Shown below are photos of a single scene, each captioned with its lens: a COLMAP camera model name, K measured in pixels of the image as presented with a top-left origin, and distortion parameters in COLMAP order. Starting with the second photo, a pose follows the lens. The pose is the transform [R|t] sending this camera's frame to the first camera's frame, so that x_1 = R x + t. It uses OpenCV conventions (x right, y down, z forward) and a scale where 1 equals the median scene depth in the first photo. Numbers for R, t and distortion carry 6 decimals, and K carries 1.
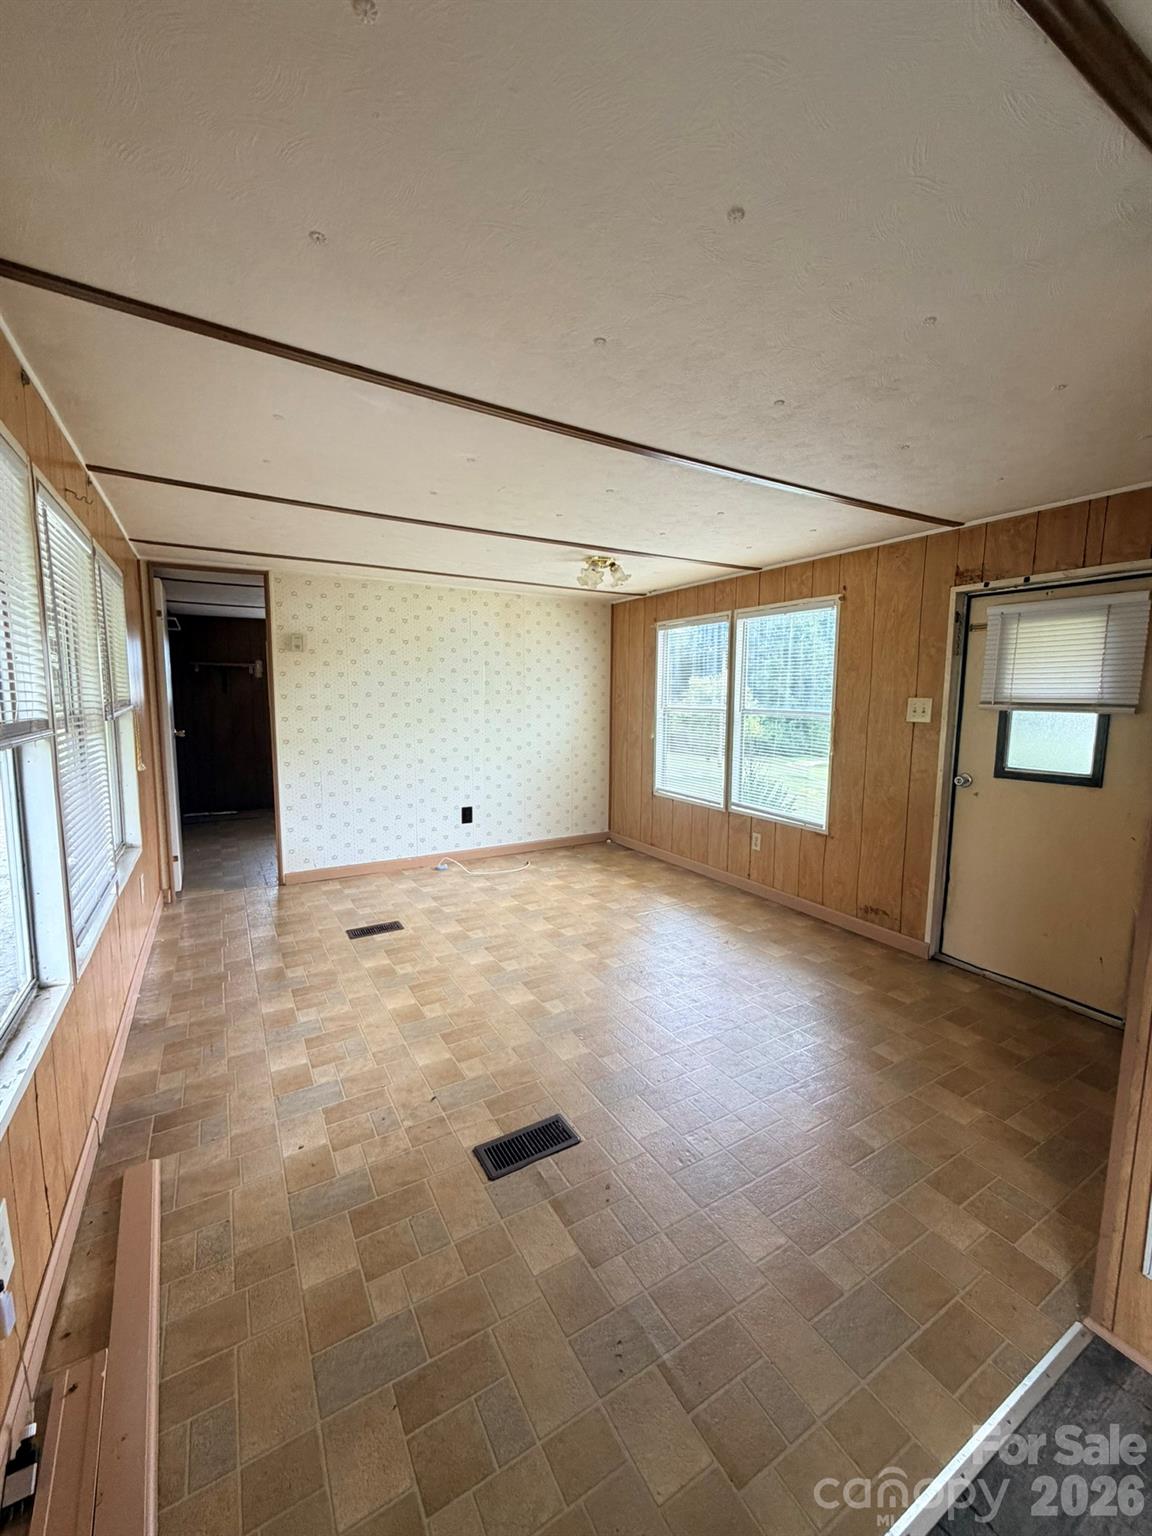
lens RADIAL K [[604.4, 0, 589.8], [0, 604.4, 763.1], [0, 0, 1]] dist [-0.006454, 0.001734]
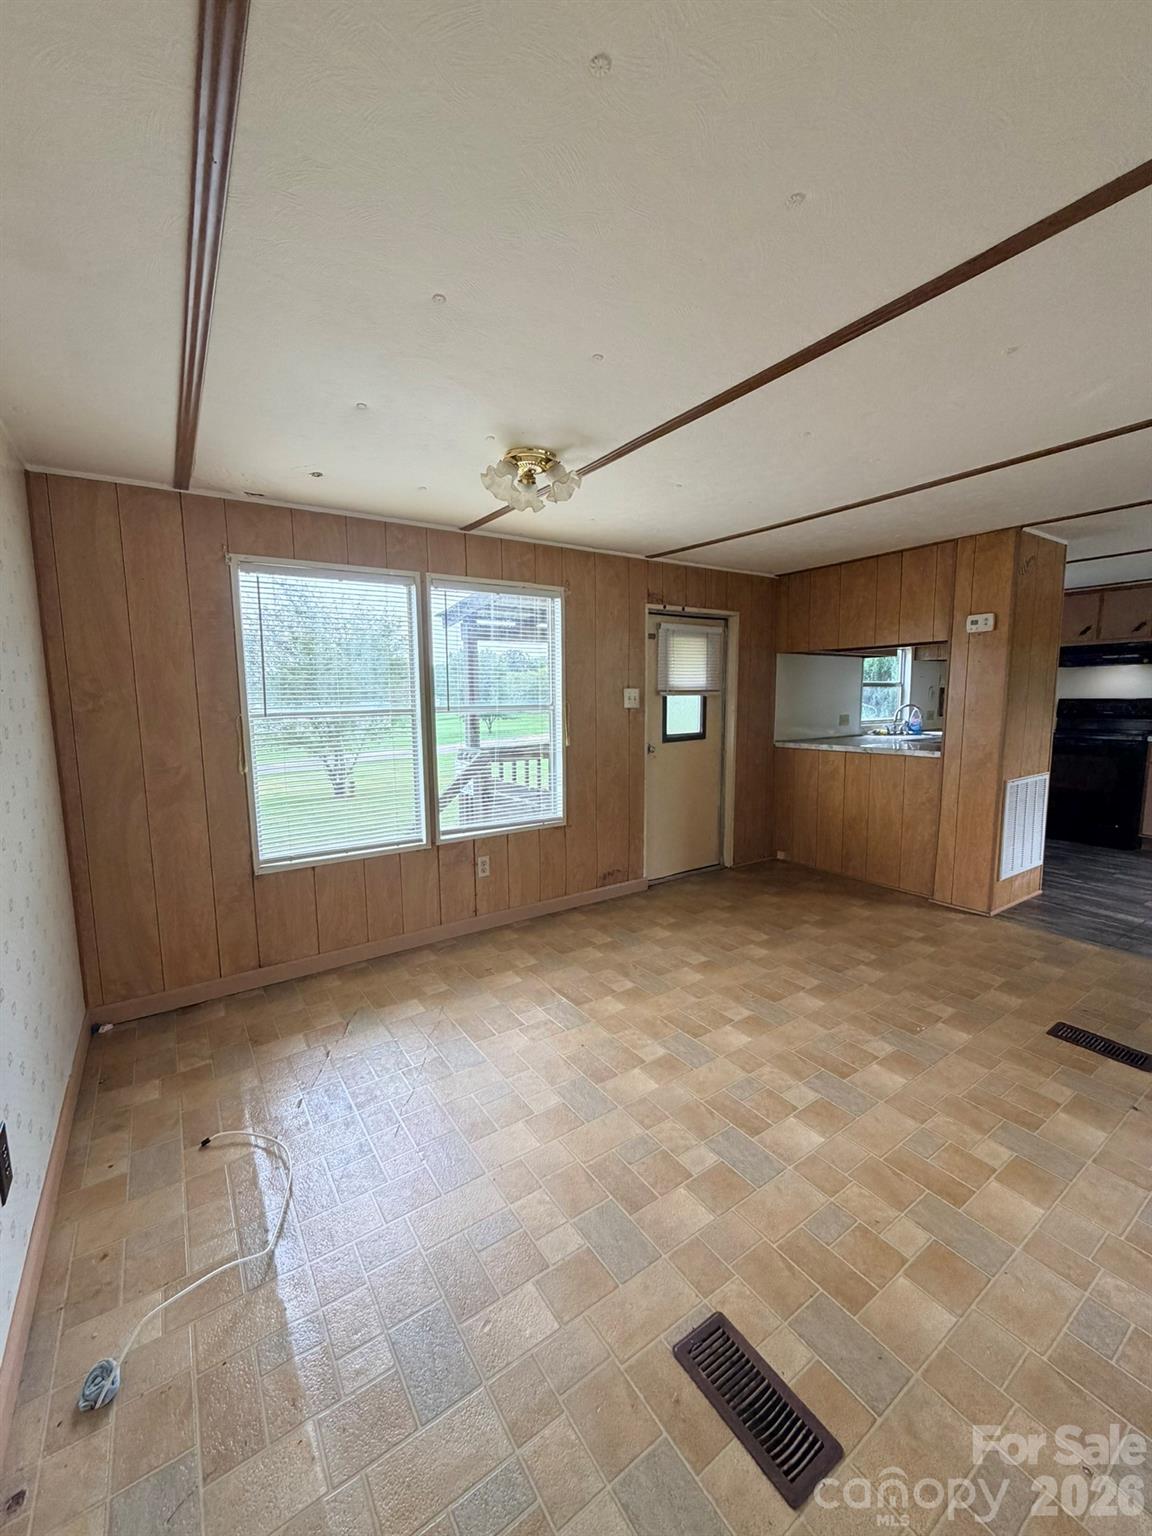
lens RADIAL K [[604.4, 0, 571.2], [0, 604.4, 760.6], [0, 0, 1]] dist [-0.006454, 0.001734]
pose [[-0.035544, -0.120551, 0.992071, -0.633943], [0.126156, 0.984215, 0.124116, -0.118853], [-0.991373, 0.129568, -0.019775, 1.055604]]
